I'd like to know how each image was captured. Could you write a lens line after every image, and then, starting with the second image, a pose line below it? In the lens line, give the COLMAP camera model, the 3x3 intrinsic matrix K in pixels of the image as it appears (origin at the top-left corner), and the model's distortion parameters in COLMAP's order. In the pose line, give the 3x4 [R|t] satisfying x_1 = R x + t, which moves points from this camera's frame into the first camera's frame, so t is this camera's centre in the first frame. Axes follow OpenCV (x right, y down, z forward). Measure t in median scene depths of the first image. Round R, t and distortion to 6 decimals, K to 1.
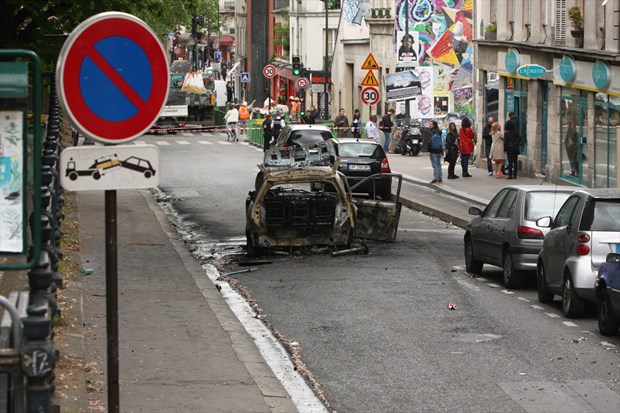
lens RADIAL K [[2386.1, 0, 310.0], [0, 2386.1, 206.5], [0, 0, 1]] dist [-0.185562, 0.283176]
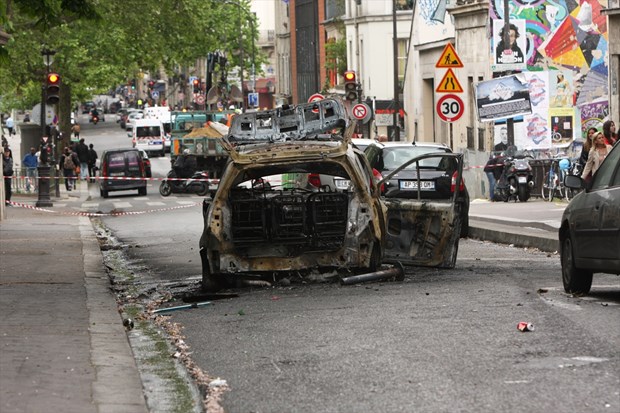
lens RADIAL K [[3307.4, 0, 310.0], [0, 3307.4, 206.5], [0, 0, 1]] dist [0.080936, 1.184457]
pose [[0.999283, -0.025538, -0.027963, 0.022524], [0.024466, 0.998978, -0.038015, 0.029635], [0.028905, 0.037303, 0.998886, 0.165530]]
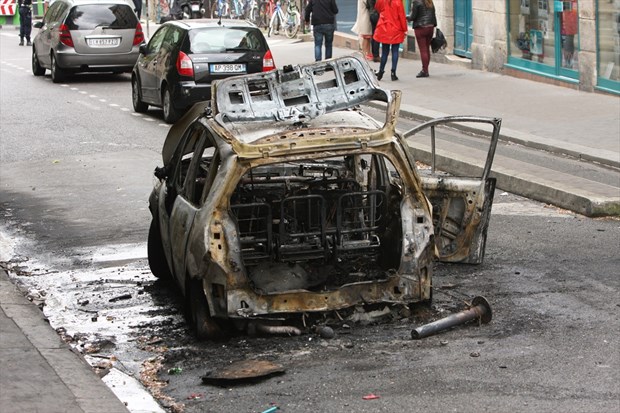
lens RADIAL K [[2386.1, 0, 310.0], [0, 2386.1, 206.5], [0, 0, 1]] dist [-0.185562, 0.283176]
pose [[0.988791, -0.053379, 0.139435, -0.059747], [0.044504, 0.996826, 0.066009, -0.027489], [-0.142516, -0.059064, 0.988029, 0.542893]]
